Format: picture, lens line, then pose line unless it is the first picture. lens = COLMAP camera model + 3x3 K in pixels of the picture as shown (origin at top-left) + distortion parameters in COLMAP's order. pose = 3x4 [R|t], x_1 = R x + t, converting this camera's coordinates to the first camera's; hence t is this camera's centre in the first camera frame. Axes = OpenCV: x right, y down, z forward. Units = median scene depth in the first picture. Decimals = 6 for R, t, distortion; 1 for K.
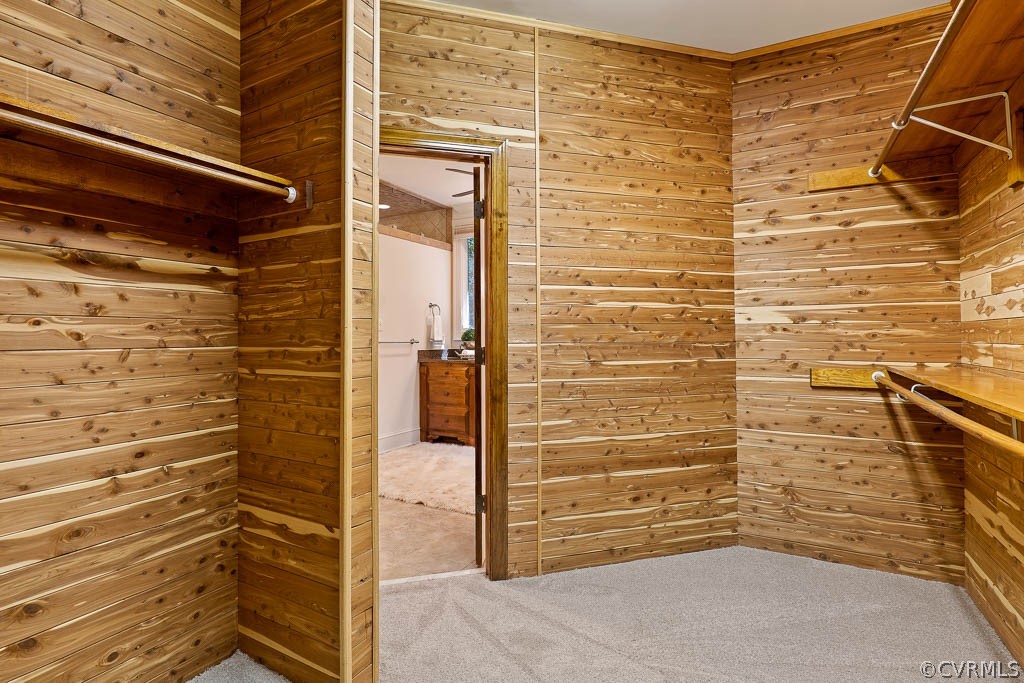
lens RADIAL K [[510.0, 0, 511.0], [0, 510.0, 338.4], [0, 0, 1]] dist [0.001080, 0.000250]
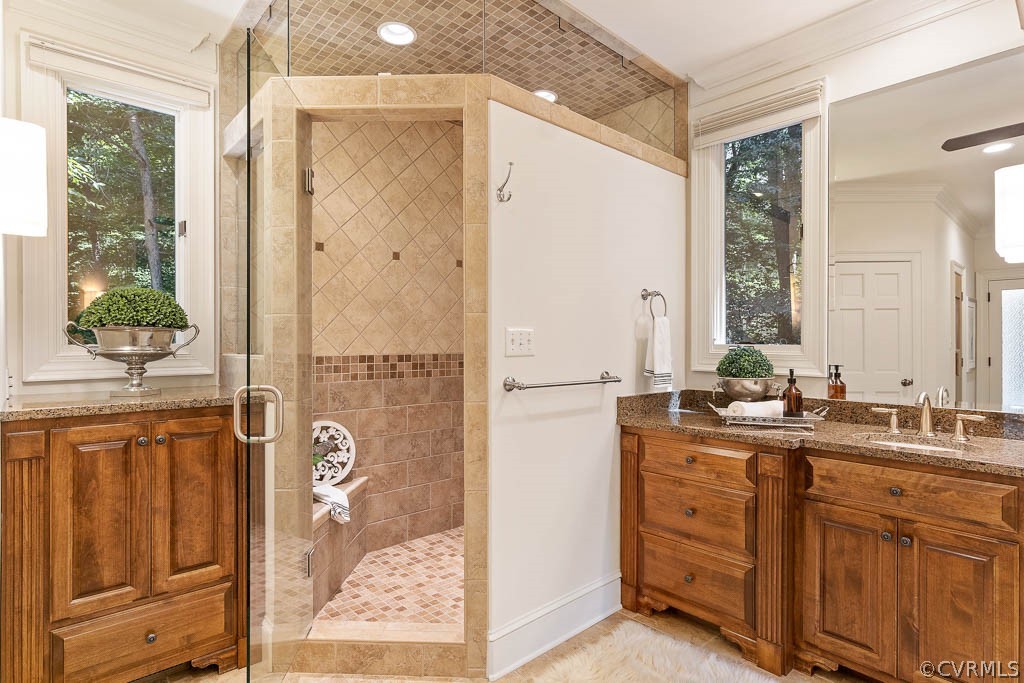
lens RADIAL K [[510.0, 0, 513.8], [0, 510.0, 340.1], [0, 0, 1]] dist [0.001080, 0.000250]
pose [[0.944246, 0.003824, -0.329217, -0.122992], [-0.003417, 0.999993, 0.001816, -0.025738], [0.329222, -0.000590, 0.944252, 0.562240]]
